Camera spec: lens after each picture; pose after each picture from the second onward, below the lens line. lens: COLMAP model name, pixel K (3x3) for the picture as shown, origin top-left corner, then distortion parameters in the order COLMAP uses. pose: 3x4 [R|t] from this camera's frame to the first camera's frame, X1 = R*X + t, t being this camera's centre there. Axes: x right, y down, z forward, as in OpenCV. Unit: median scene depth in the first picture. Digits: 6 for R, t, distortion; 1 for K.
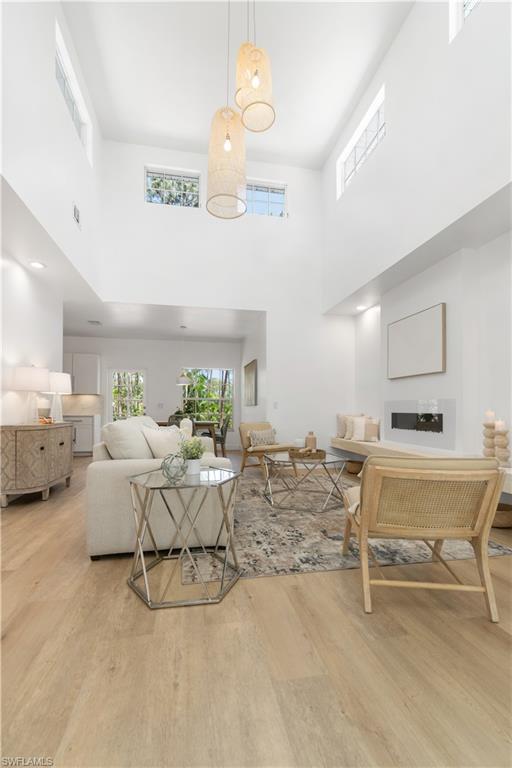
lens RADIAL K [[335.6, 0, 263.9], [0, 335.6, 409.6], [0, 0, 1]] dist [-0.007987, 0.001360]
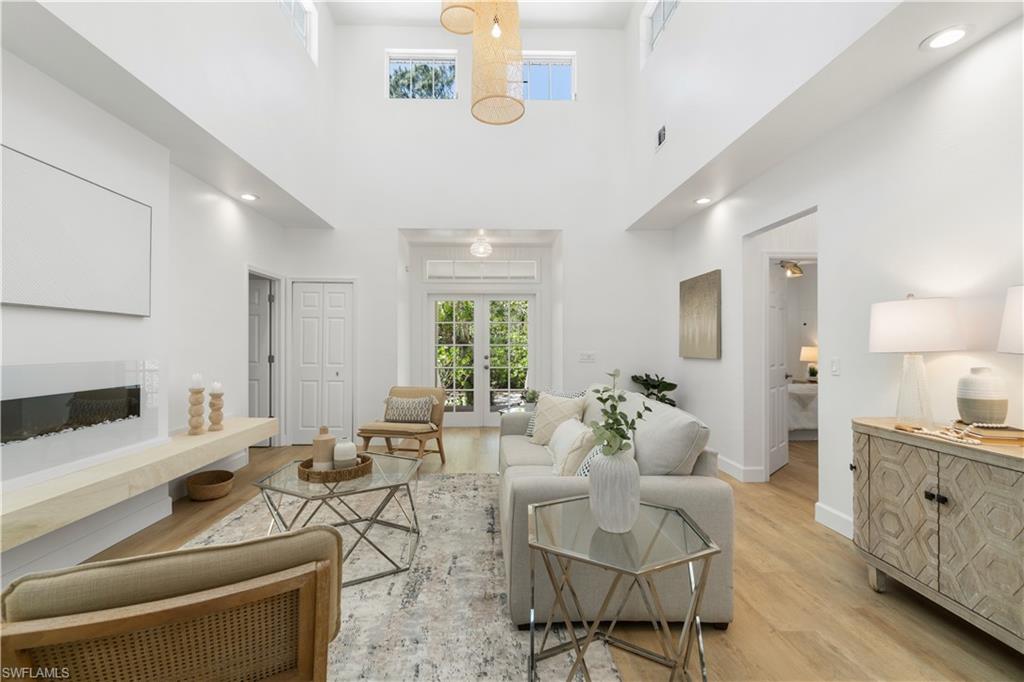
lens RADIAL K [[447.5, 0, 502.1], [0, 447.5, 349.5], [0, 0, 1]] dist [-0.007987, 0.001360]
pose [[-0.982191, -0.006427, 0.187778, -0.292656], [-0.004131, 0.999912, 0.012612, -0.071632], [-0.187842, 0.011612, -0.982131, 1.871686]]
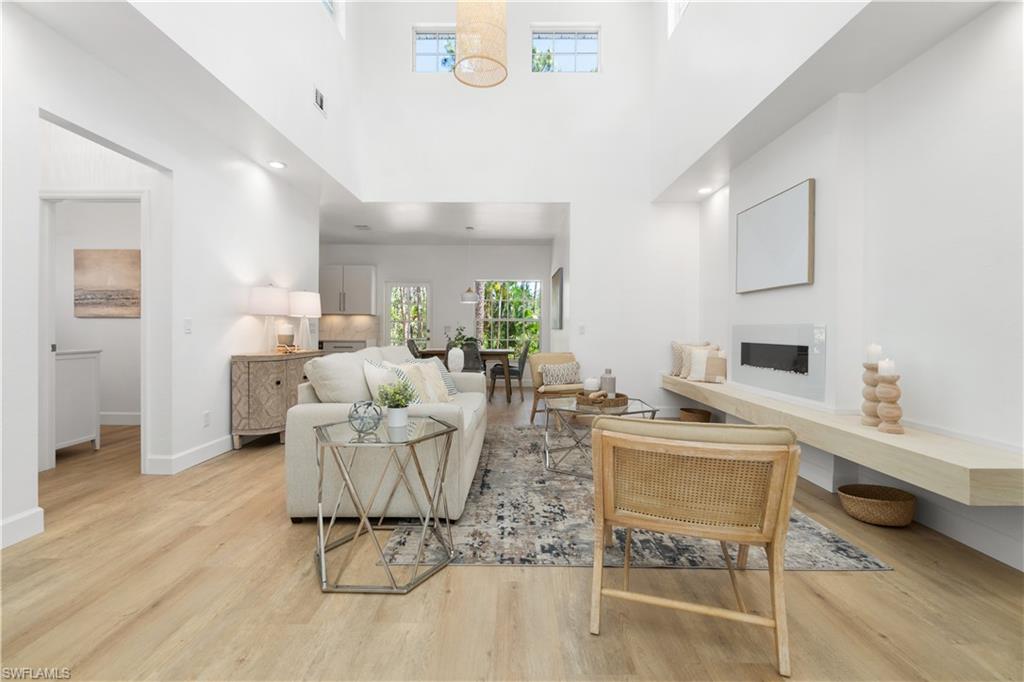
lens RADIAL K [[447.5, 0, 521.8], [0, 447.5, 333.7], [0, 0, 1]] dist [-0.007987, 0.001360]
pose [[0.979420, 0.005094, -0.201770, 0.176579], [-0.003196, 0.999948, 0.009732, -0.021862], [0.201809, -0.008887, 0.979385, 0.020201]]
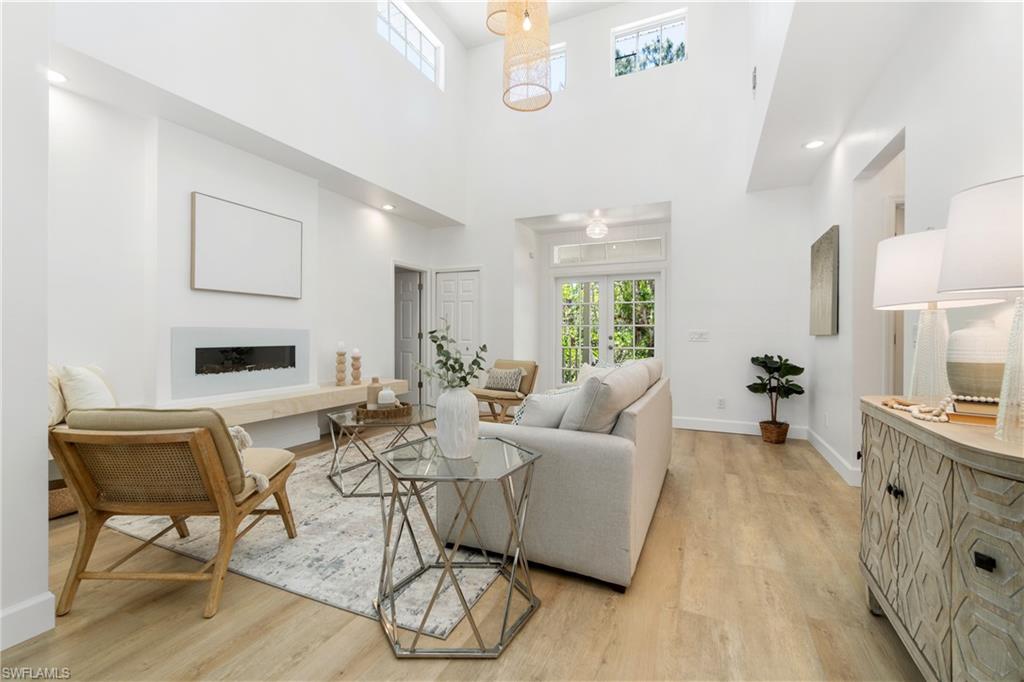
lens RADIAL K [[447.5, 0, 504.3], [0, 447.5, 331.1], [0, 0, 1]] dist [-0.007987, 0.001360]
pose [[-0.791744, -0.005014, 0.610833, -0.700064], [-0.007861, 0.999967, -0.001982, -0.031036], [-0.610803, -0.006371, -0.791757, 1.795354]]
